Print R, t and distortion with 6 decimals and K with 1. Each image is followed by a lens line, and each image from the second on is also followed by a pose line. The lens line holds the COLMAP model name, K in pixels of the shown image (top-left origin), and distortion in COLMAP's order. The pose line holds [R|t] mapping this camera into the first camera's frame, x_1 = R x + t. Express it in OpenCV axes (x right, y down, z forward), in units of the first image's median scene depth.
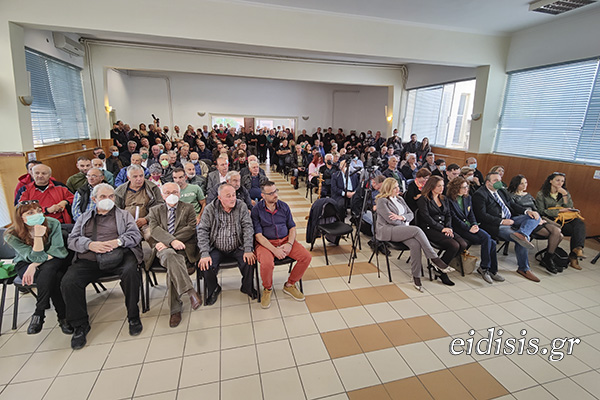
lens RADIAL K [[267.1, 0, 300.0], [0, 267.1, 200.0], [0, 0, 1]] dist [0.000286, -0.000097]
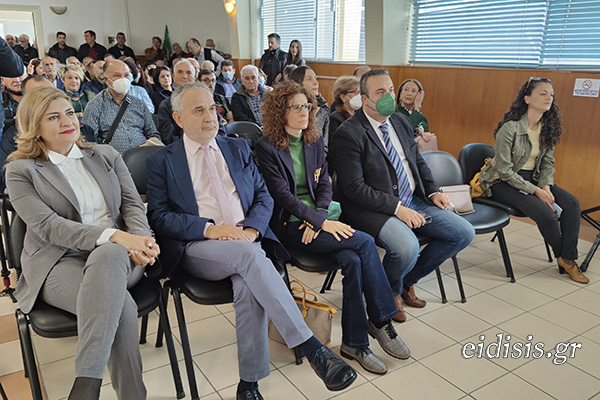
lens RADIAL K [[497.0, 0, 300.0], [0, 497.0, 200.0], [0, 0, 1]] dist [0.000291, -0.001000]
pose [[0.940428, -0.087394, 0.328568, 0.217478], [0.080916, 0.996162, 0.033364, 0.023958], [-0.330223, -0.004791, 0.943891, 0.212187]]
